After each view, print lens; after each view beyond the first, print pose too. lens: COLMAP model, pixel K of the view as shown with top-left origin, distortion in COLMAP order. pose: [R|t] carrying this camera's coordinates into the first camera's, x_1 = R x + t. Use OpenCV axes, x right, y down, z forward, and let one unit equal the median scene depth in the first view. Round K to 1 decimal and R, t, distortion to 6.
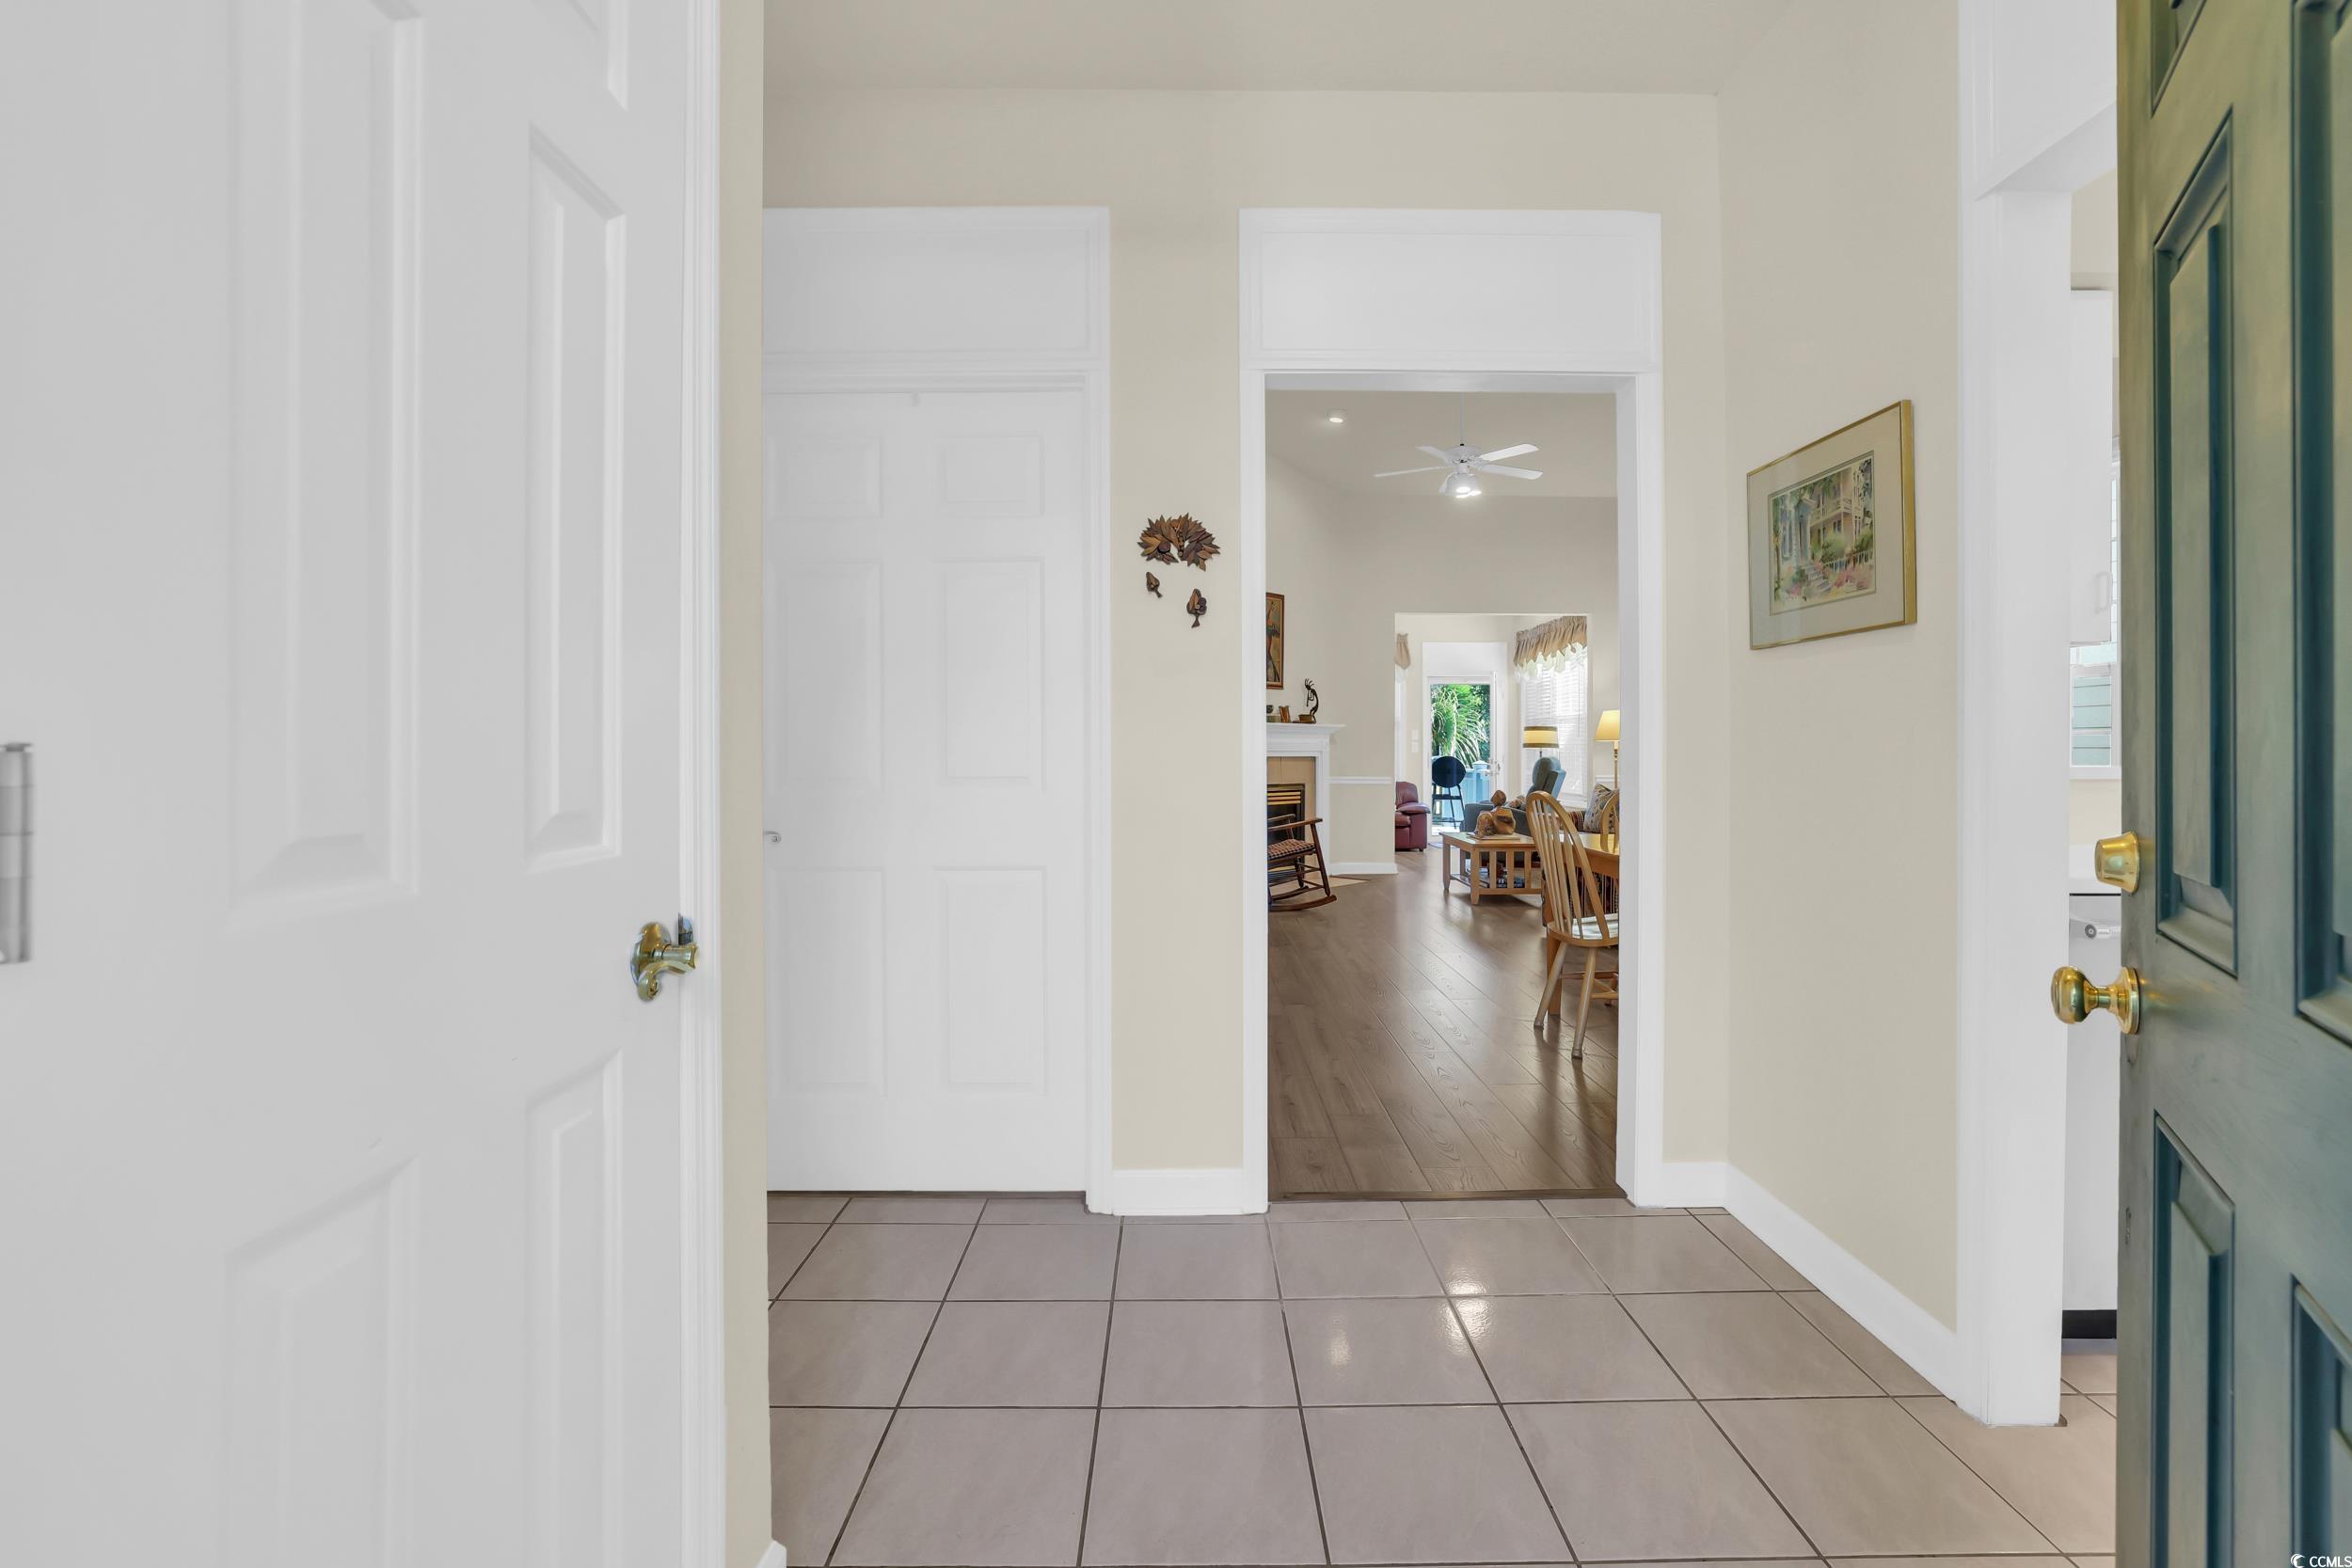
lens RADIAL K [[1007.2, 0, 1184.3], [0, 1007.2, 768.1], [0, 0, 1]] dist [-0.001399, -0.000043]
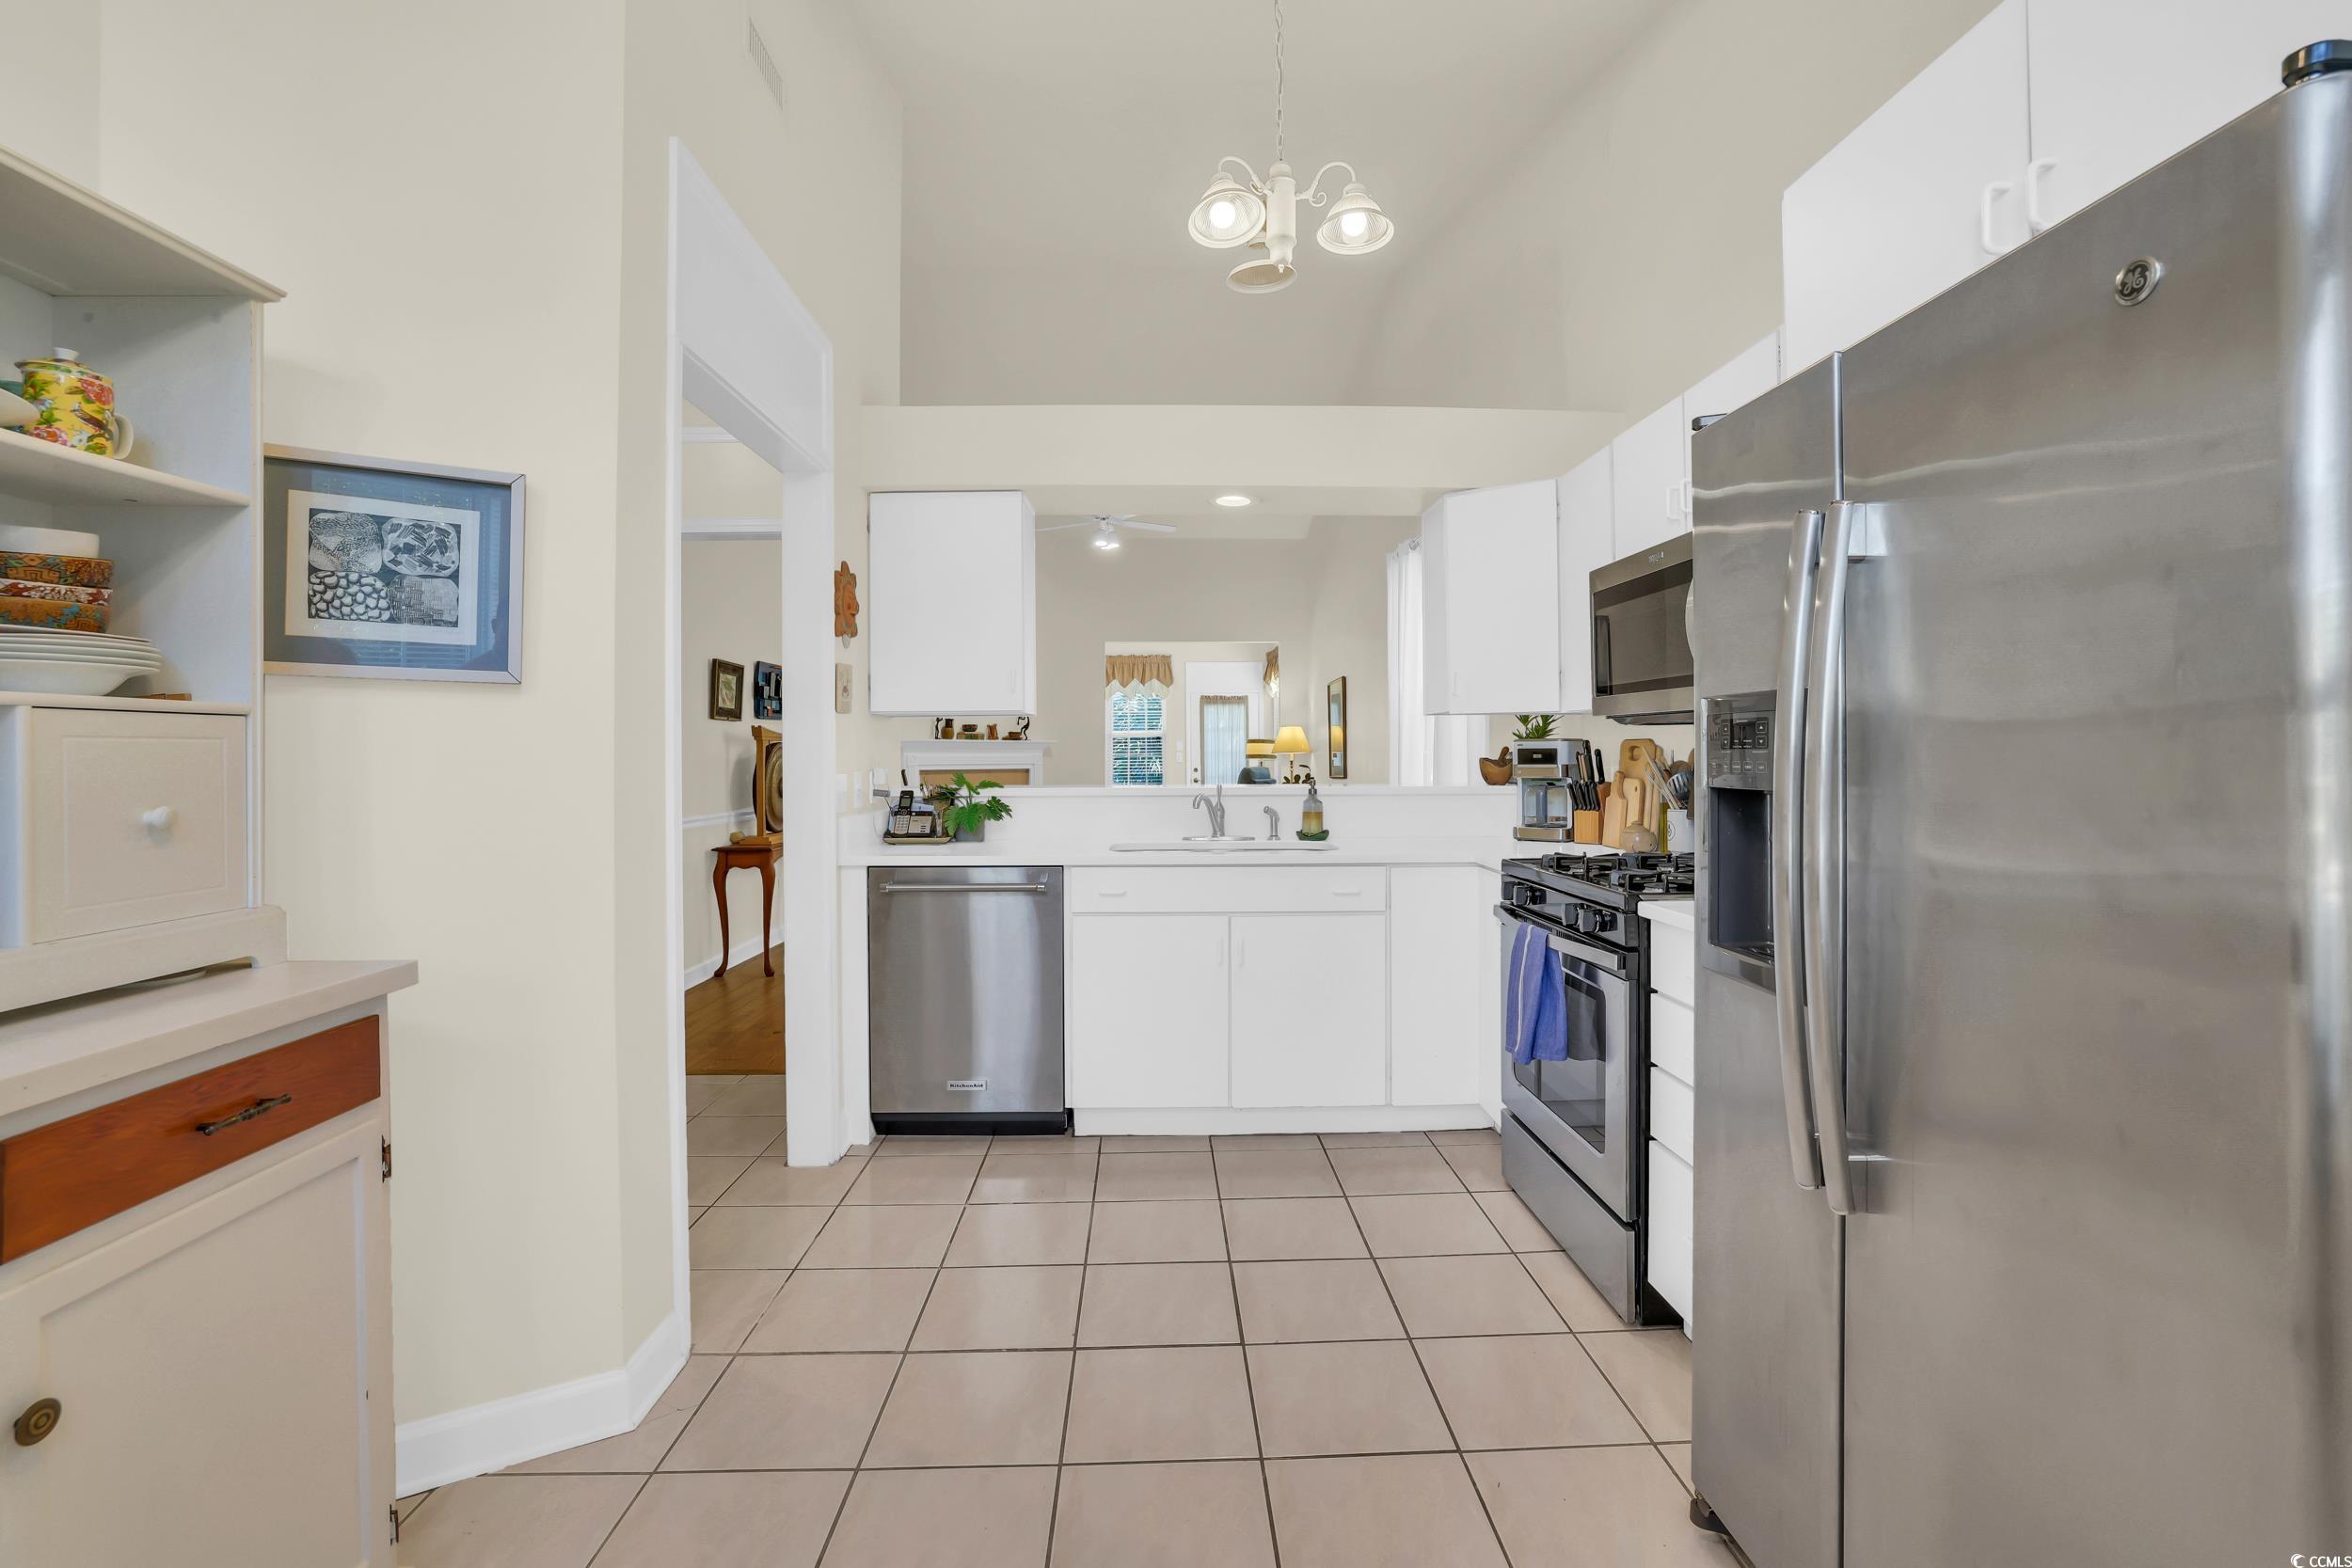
lens RADIAL K [[1007.2, 0, 1176.0], [0, 1007.2, 766.5], [0, 0, 1]] dist [-0.001399, -0.000043]
pose [[0.999684, -0.004713, 0.024705, 0.269307], [0.004820, 0.999979, -0.004276, -0.008225], [-0.024685, 0.004393, 0.999686, -0.144496]]
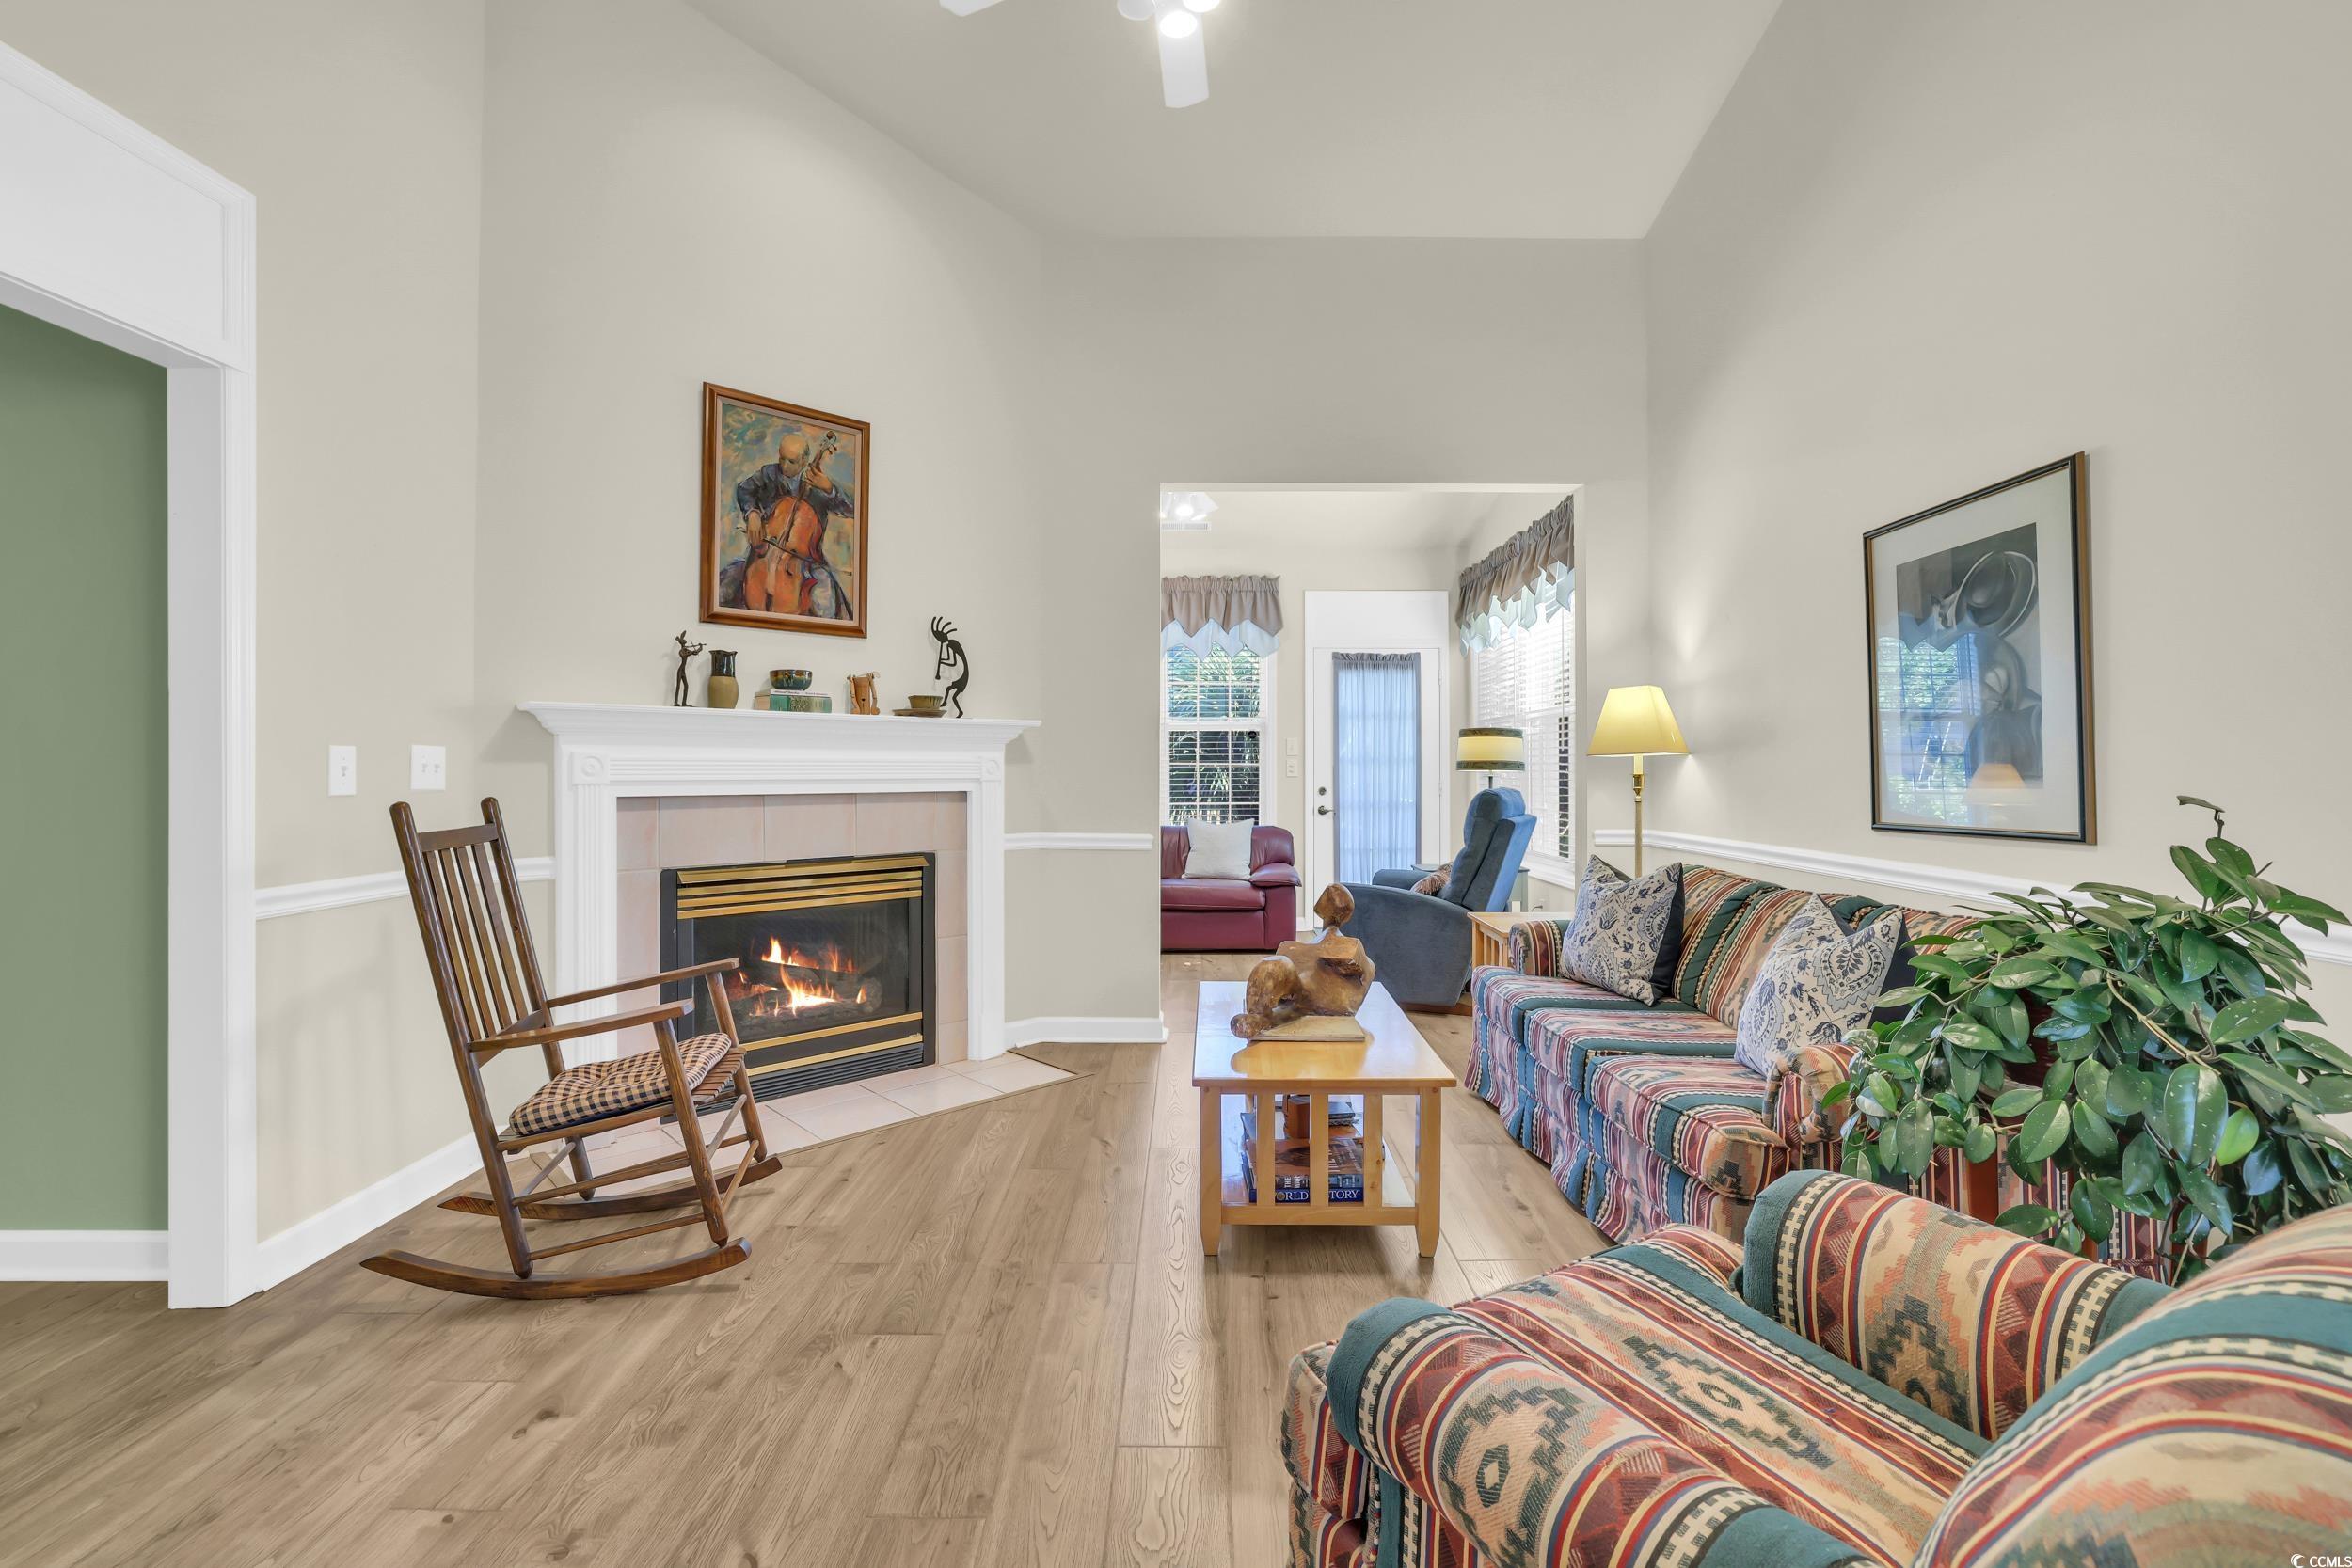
lens RADIAL K [[1007.2, 0, 1173.6], [0, 1007.2, 773.7], [0, 0, 1]] dist [-0.001399, -0.000043]
pose [[0.999804, -0.001016, -0.019752, 0.232050], [0.000743, 0.999904, -0.013846, -0.012785], [0.019764, 0.013829, 0.999709, 0.550599]]
